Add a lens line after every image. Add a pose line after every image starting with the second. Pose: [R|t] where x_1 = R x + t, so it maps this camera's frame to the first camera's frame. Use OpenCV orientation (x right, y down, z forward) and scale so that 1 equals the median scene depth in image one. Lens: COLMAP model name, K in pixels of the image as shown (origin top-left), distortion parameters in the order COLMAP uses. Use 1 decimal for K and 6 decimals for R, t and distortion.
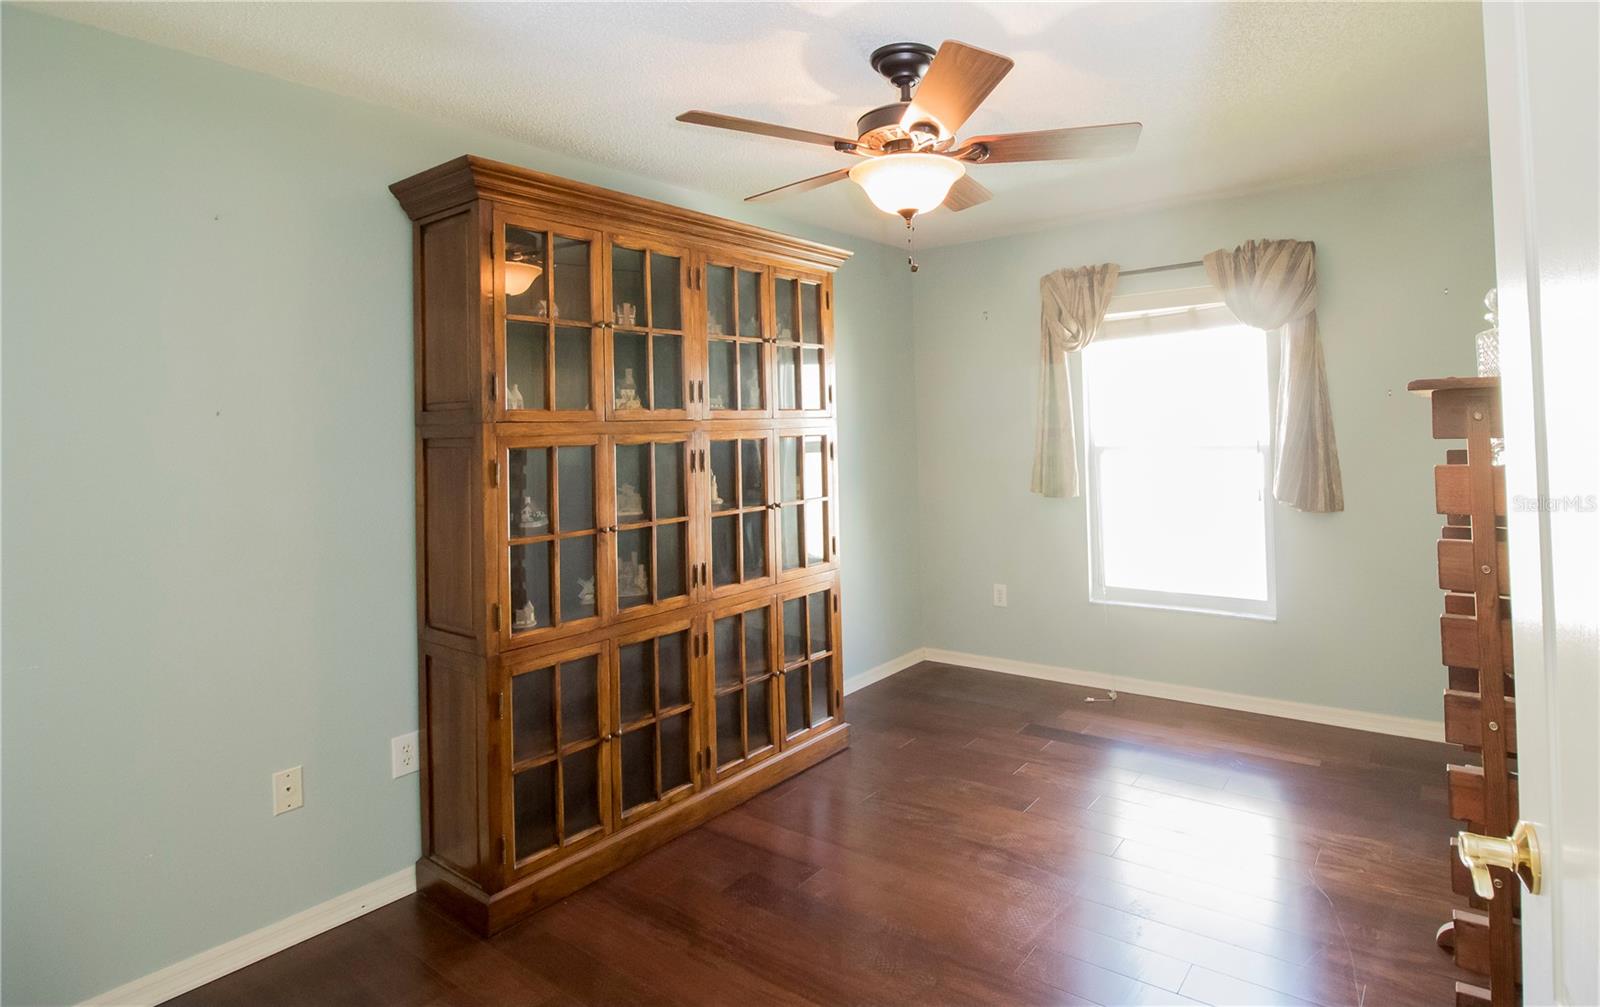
lens RADIAL K [[862.9, 0, 799.2], [0, 862.9, 426.8], [0, 0, 1]] dist [-0.001432, -0.000096]
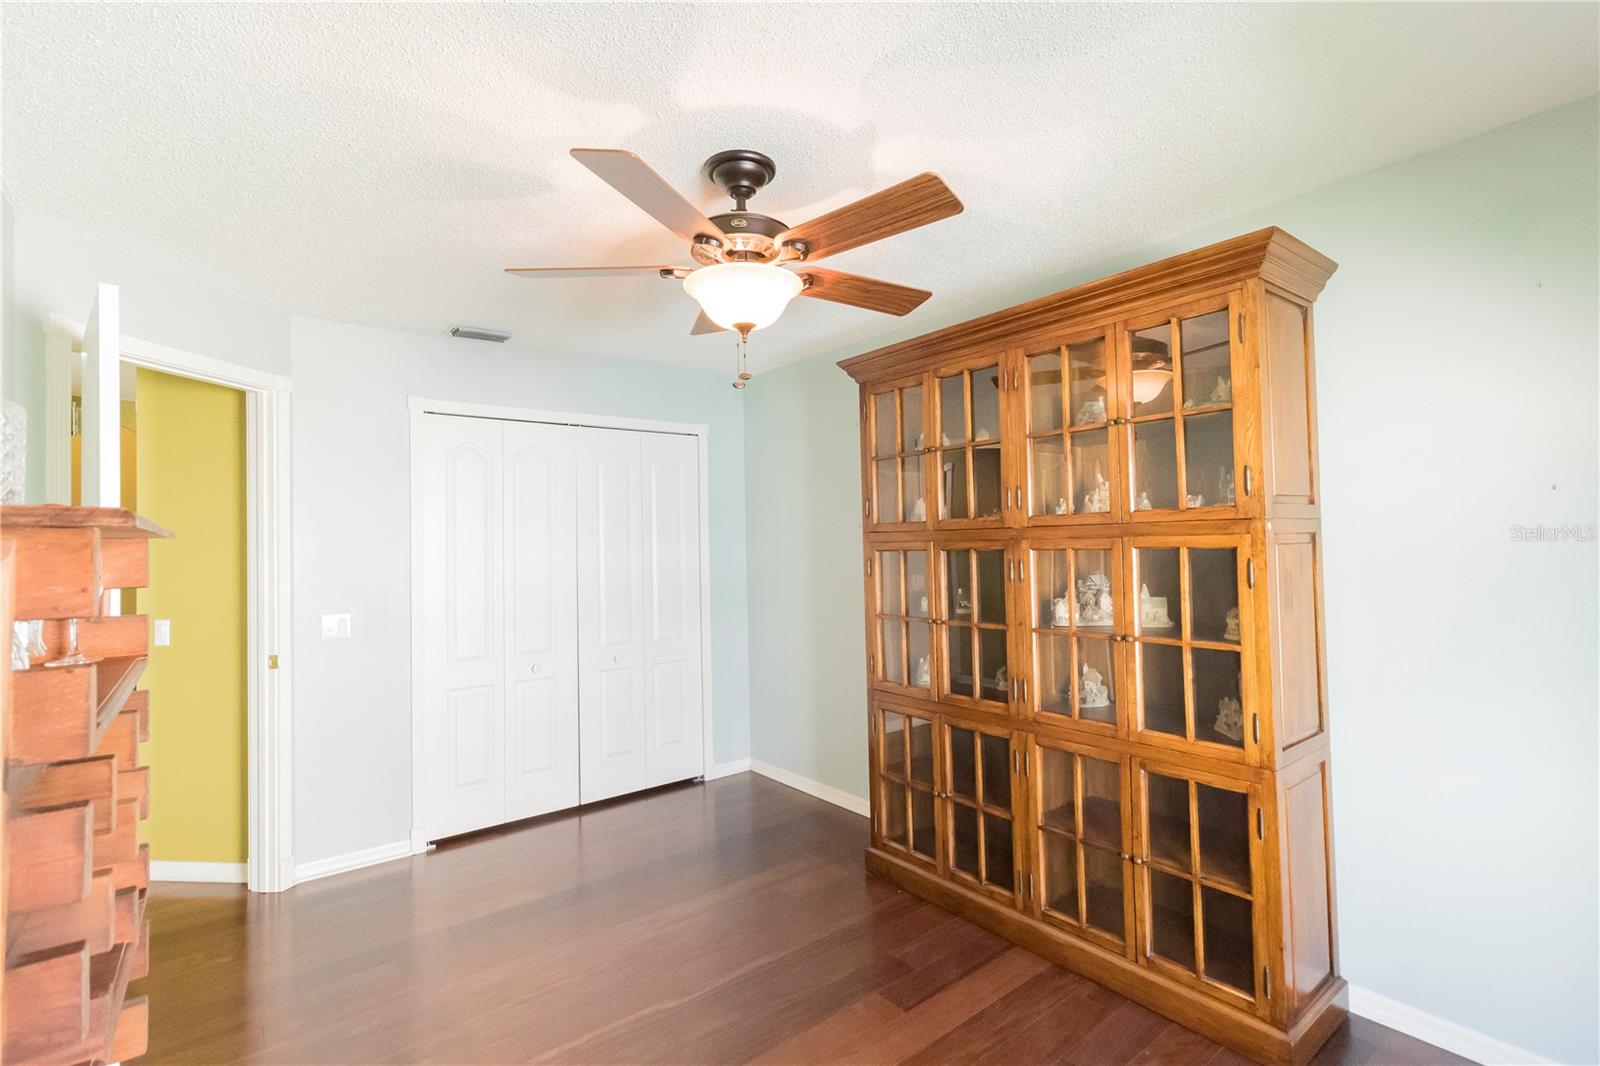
lens RADIAL K [[750.4, 0, 800.0], [0, 750.4, 533.0], [0, 0, 1]] dist [0.000970, 0.000050]
pose [[-0.236276, 0.023977, -0.971390, 0.699134], [0.030674, 0.999381, 0.017207, -0.021842], [0.971202, -0.025731, -0.236865, 0.906270]]
